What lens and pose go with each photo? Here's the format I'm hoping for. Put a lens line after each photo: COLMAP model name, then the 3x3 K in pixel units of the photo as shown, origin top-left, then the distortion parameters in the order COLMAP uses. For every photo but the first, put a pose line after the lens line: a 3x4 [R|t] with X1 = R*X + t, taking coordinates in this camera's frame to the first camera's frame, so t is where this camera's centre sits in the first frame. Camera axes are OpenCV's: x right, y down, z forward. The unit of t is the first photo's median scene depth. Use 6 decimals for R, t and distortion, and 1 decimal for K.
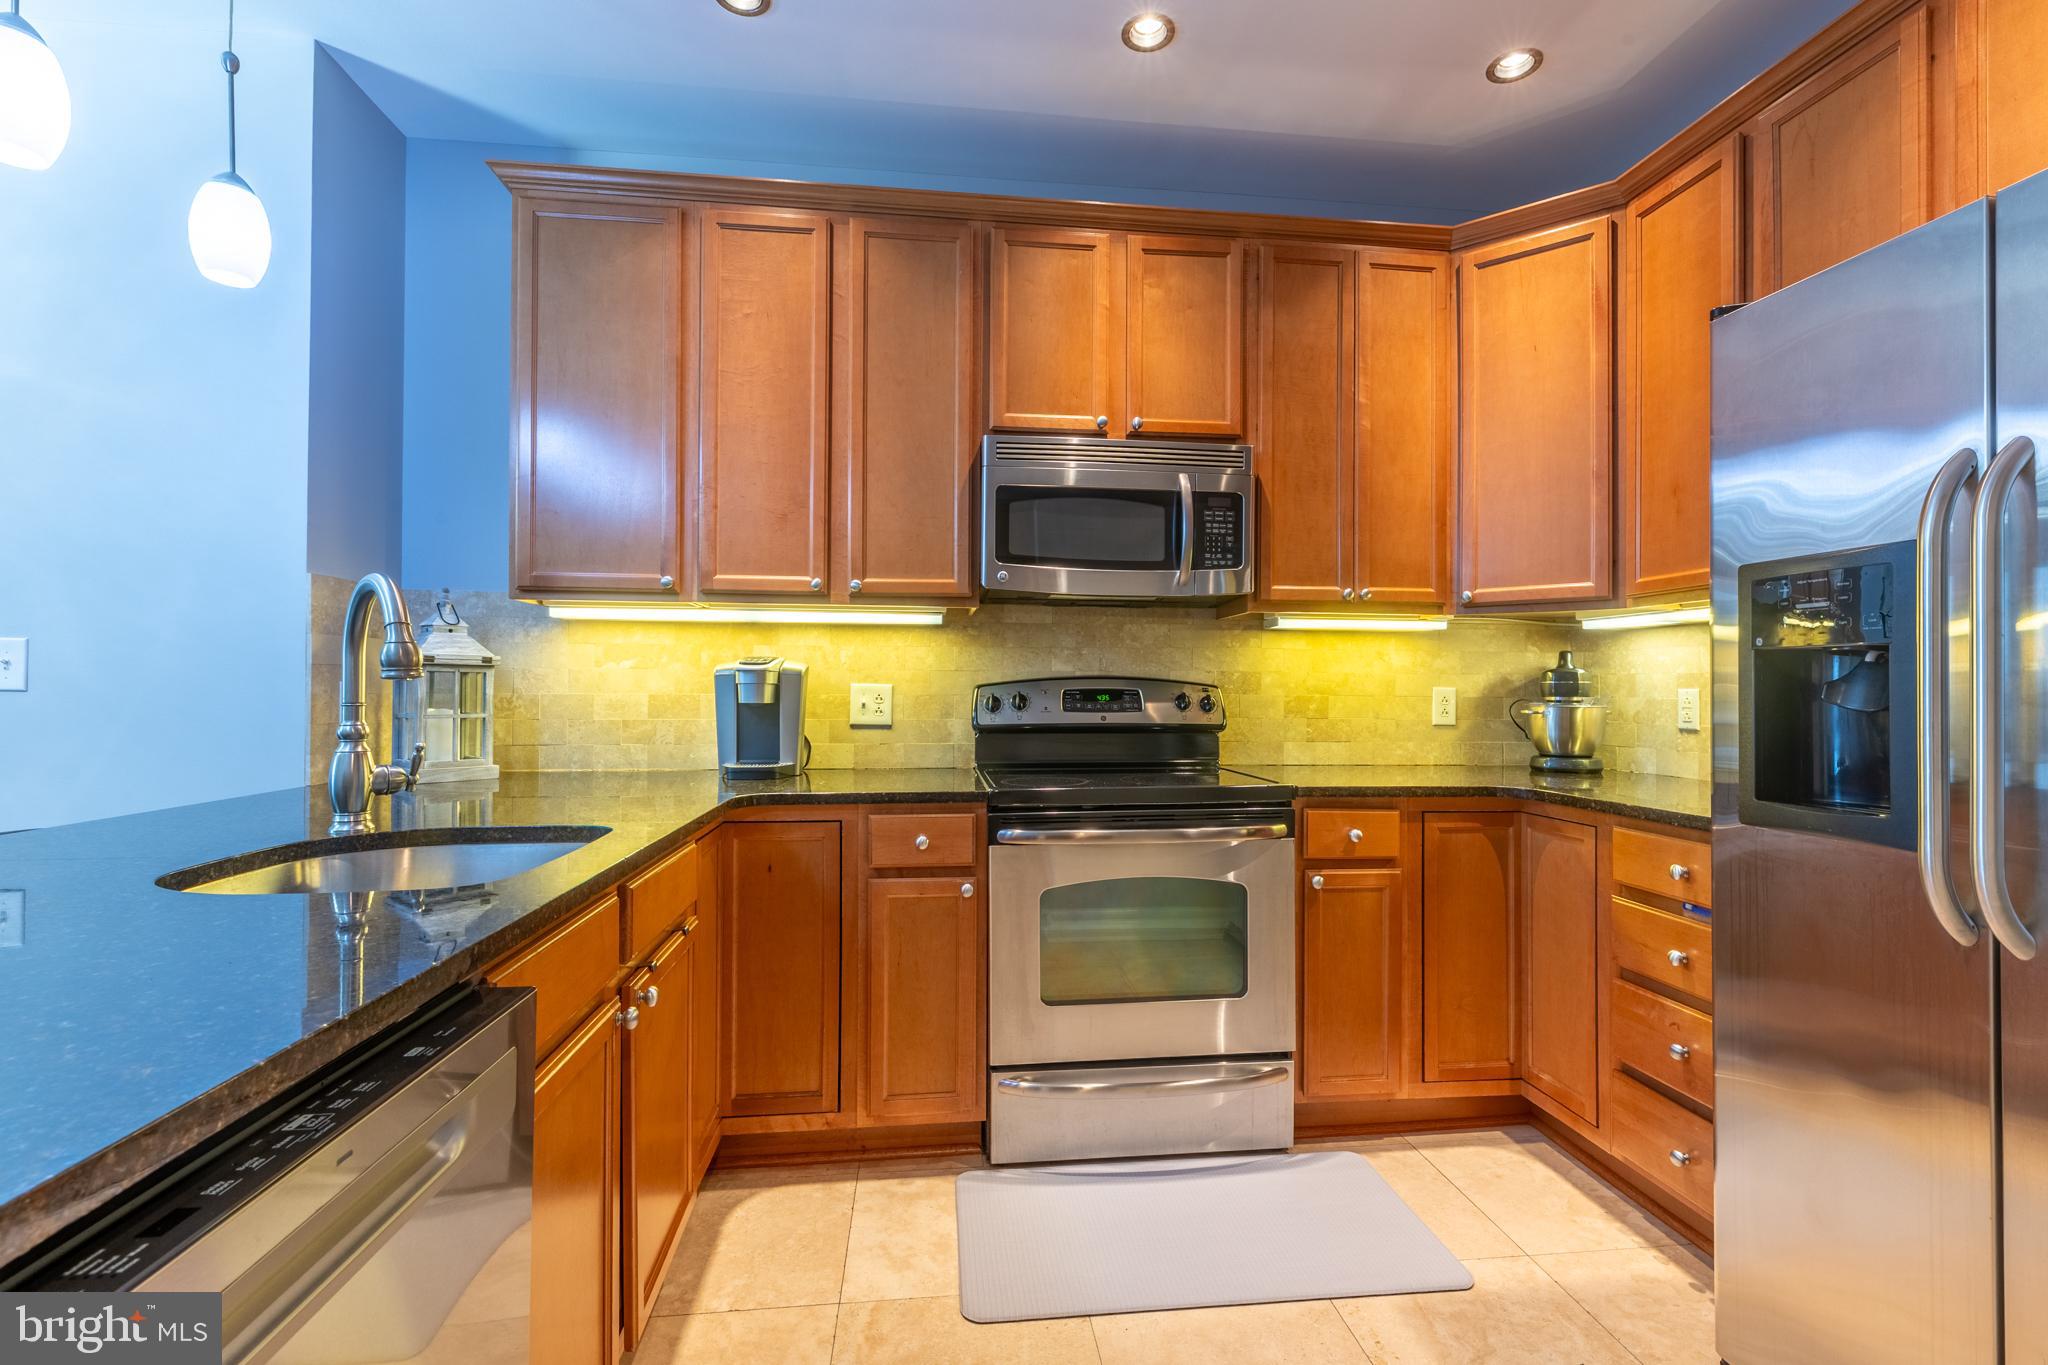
lens RADIAL K [[911.6, 0, 1028.4], [0, 911.6, 680.3], [0, 0, 1]] dist [0.003172, 0.000353]
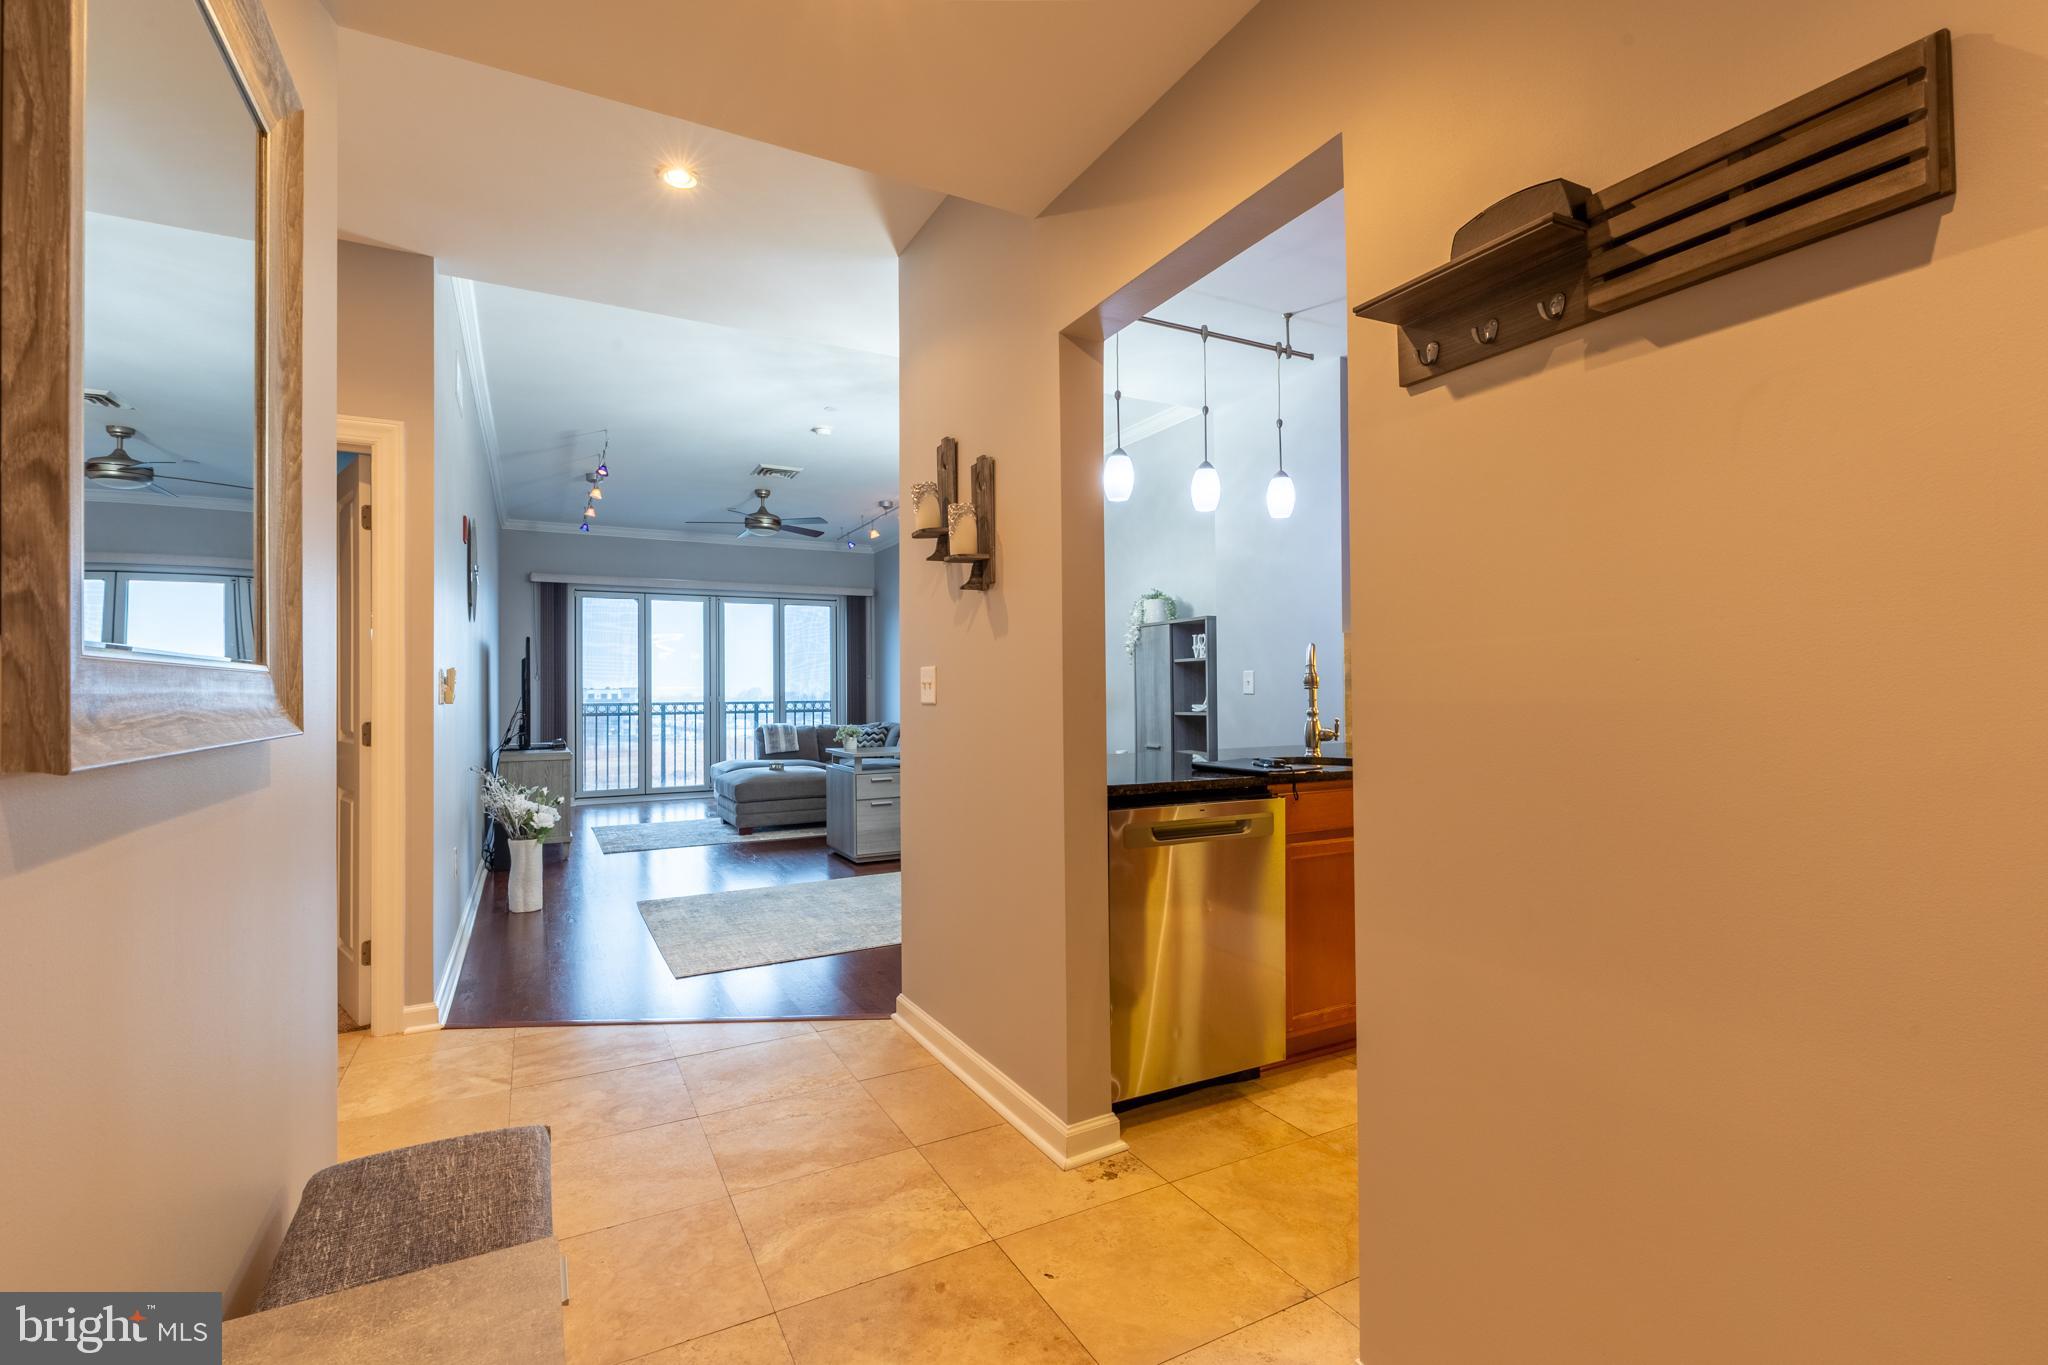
lens RADIAL K [[911.6, 0, 1028.4], [0, 911.6, 680.3], [0, 0, 1]] dist [0.003172, 0.000353]
pose [[0.374177, -0.022154, -0.927093, 0.682369], [0.021098, 0.999659, -0.015373, -0.001527], [0.927117, -0.013808, 0.374517, -0.313023]]
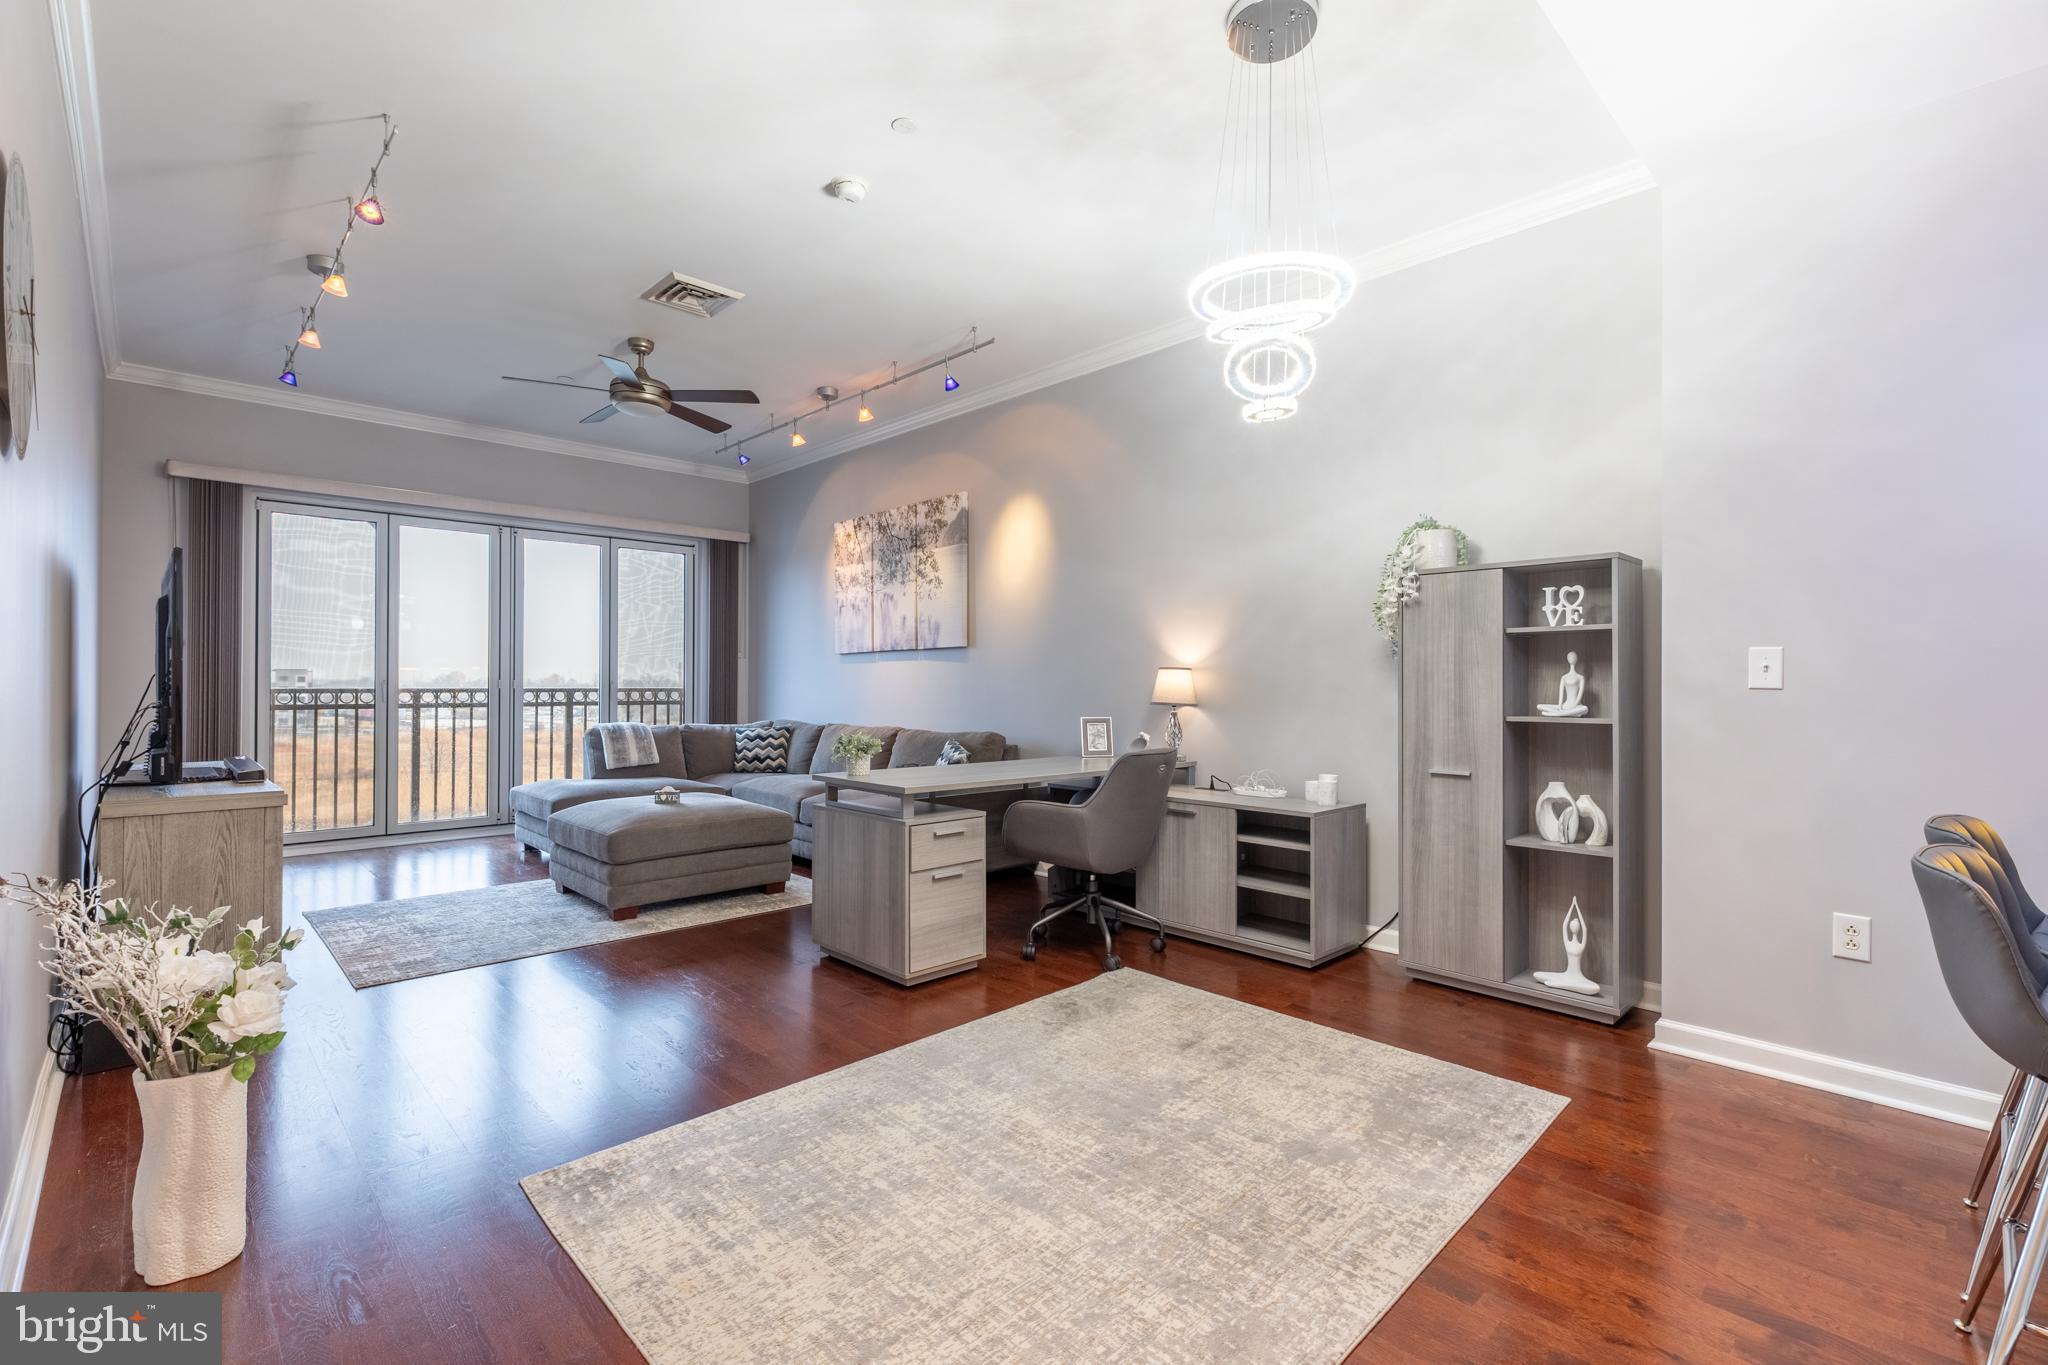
lens RADIAL K [[911.6, 0, 1028.4], [0, 911.6, 680.3], [0, 0, 1]] dist [0.003172, 0.000353]
pose [[0.608061, -0.005512, -0.793871, -0.655725], [0.007518, 0.999971, -0.001184, -0.006818], [0.793854, -0.005248, 0.608085, -0.509738]]
